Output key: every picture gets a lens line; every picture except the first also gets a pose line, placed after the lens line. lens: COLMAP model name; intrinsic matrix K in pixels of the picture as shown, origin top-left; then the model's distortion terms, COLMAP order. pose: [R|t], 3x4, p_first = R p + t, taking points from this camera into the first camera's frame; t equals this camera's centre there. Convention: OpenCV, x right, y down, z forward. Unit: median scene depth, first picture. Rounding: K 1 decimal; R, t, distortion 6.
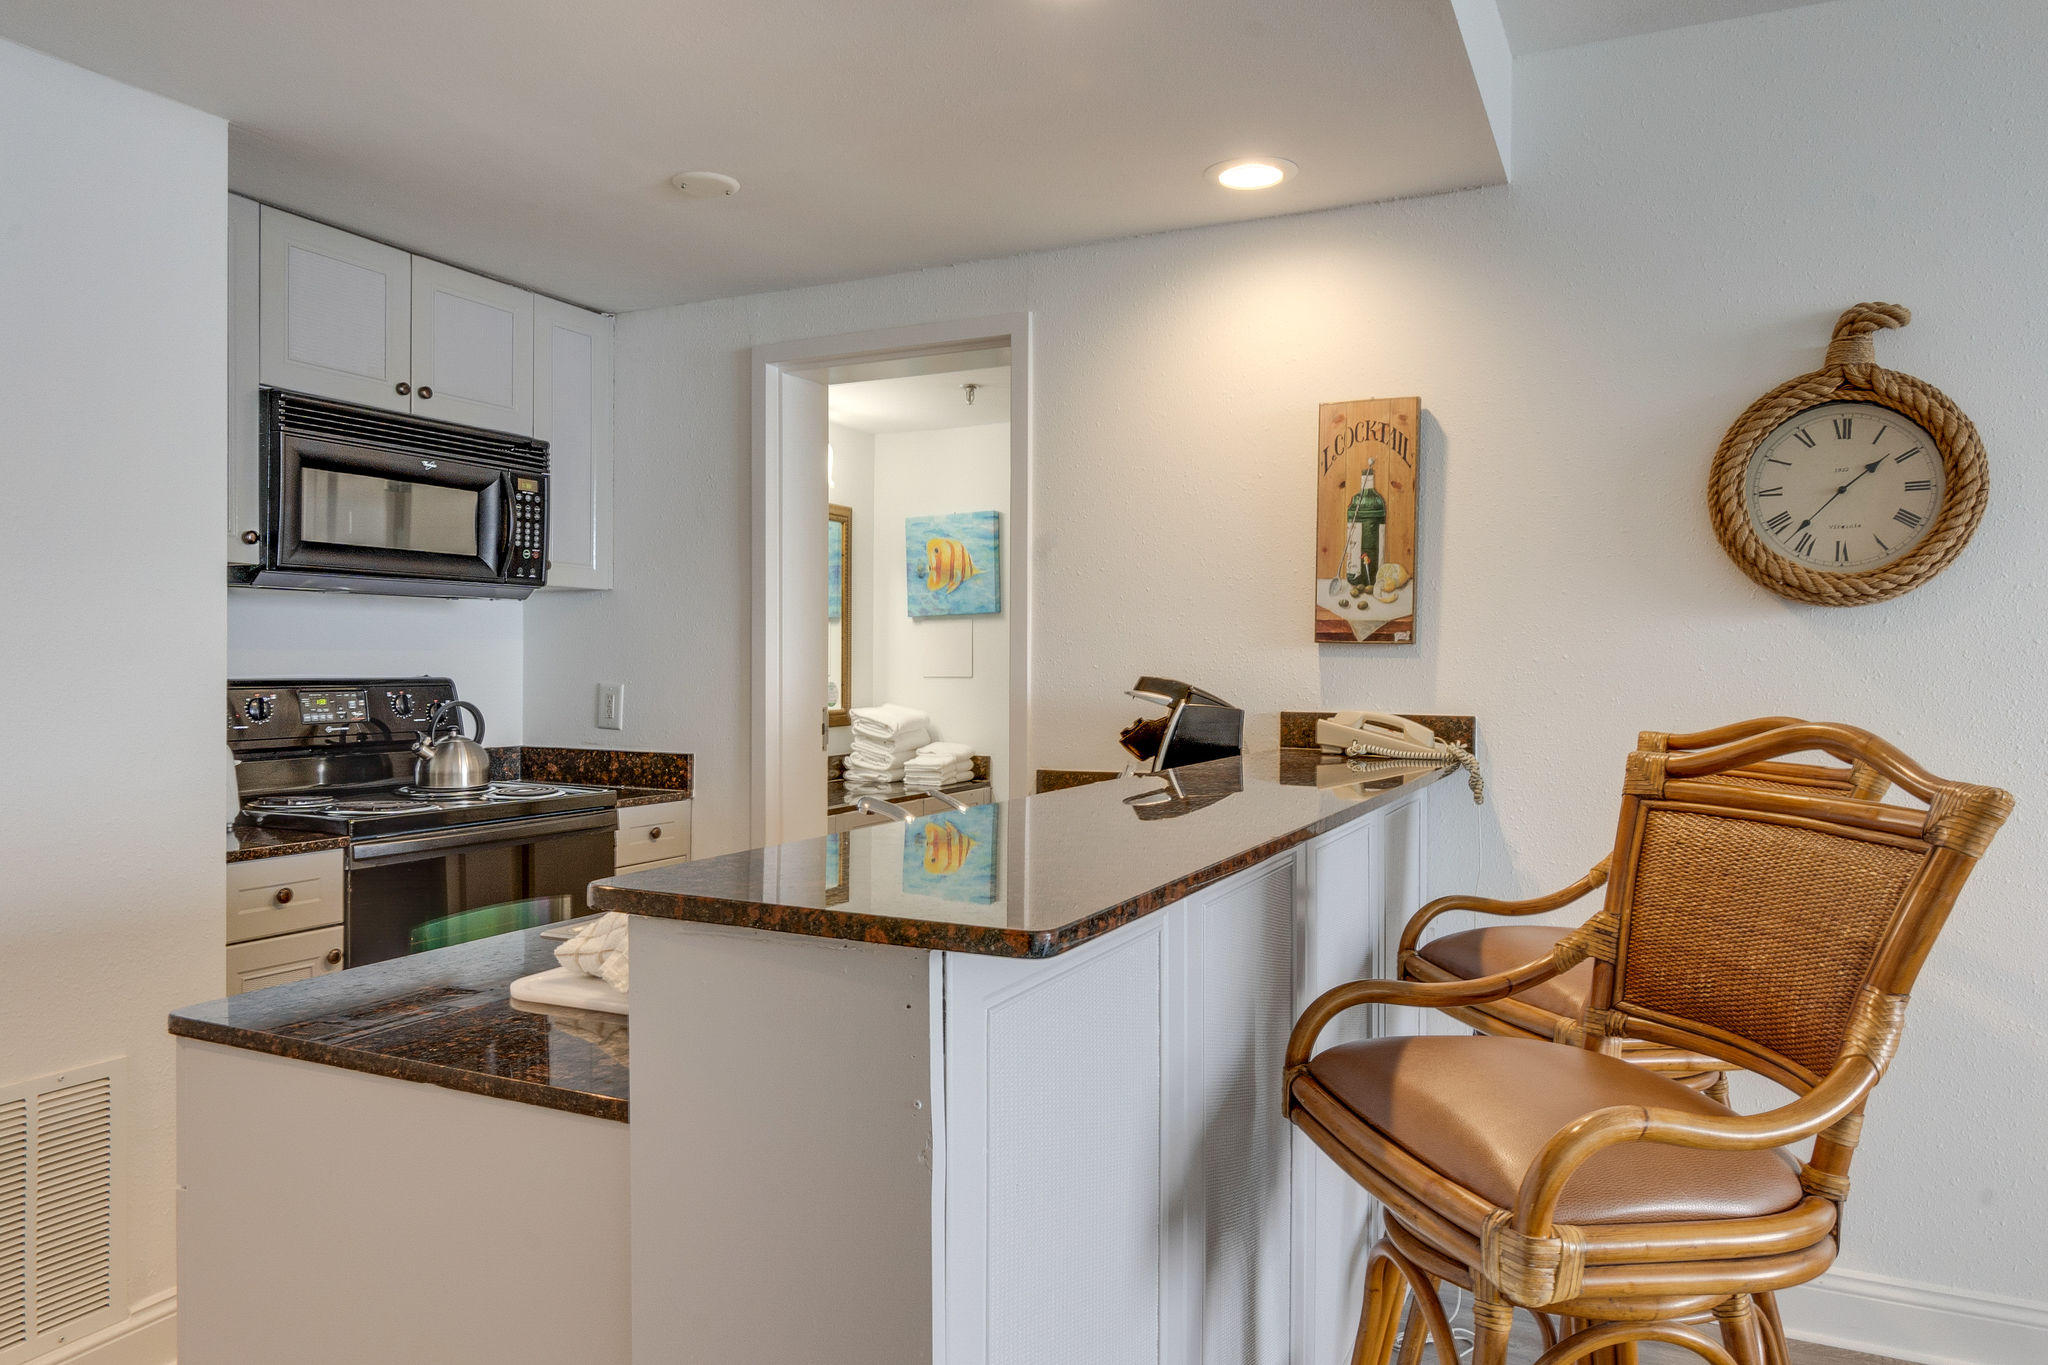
lens RADIAL K [[1369.4, 0, 1010.6], [0, 1369.4, 684.2], [0, 0, 1]] dist [0.008339, -0.003598]
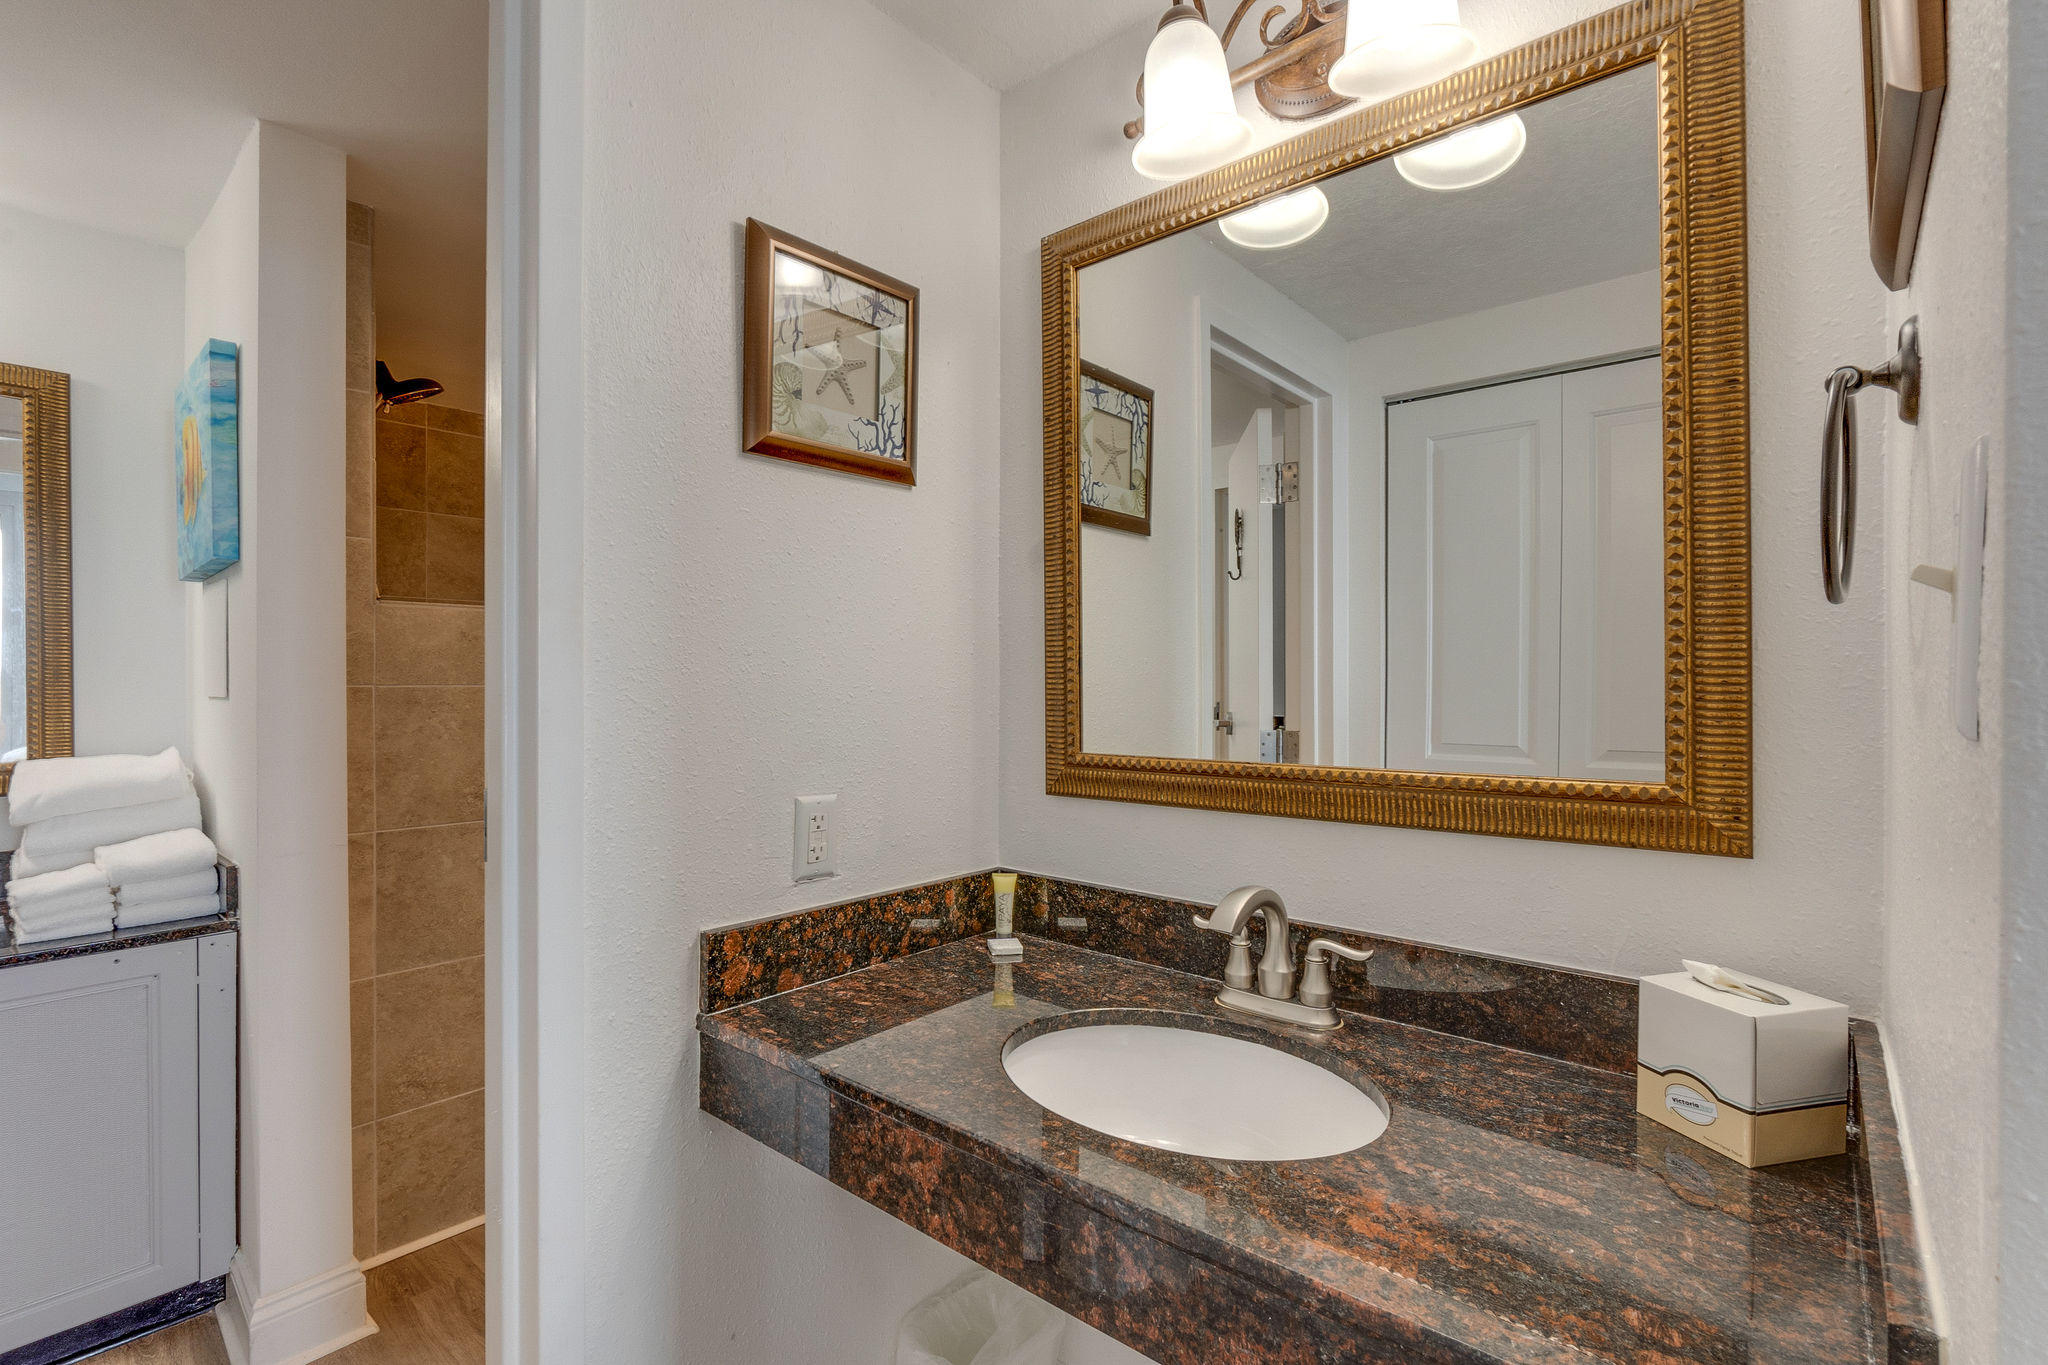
lens RADIAL K [[986.8, 0, 1029.3], [0, 986.8, 686.5], [0, 0, 1]] dist [-0.004558, -0.000629]
pose [[0.972208, -0.008015, -0.233982, 0.618156], [0.005867, 0.999934, -0.009874, -0.007030], [0.234046, 0.008227, 0.972191, 1.367895]]
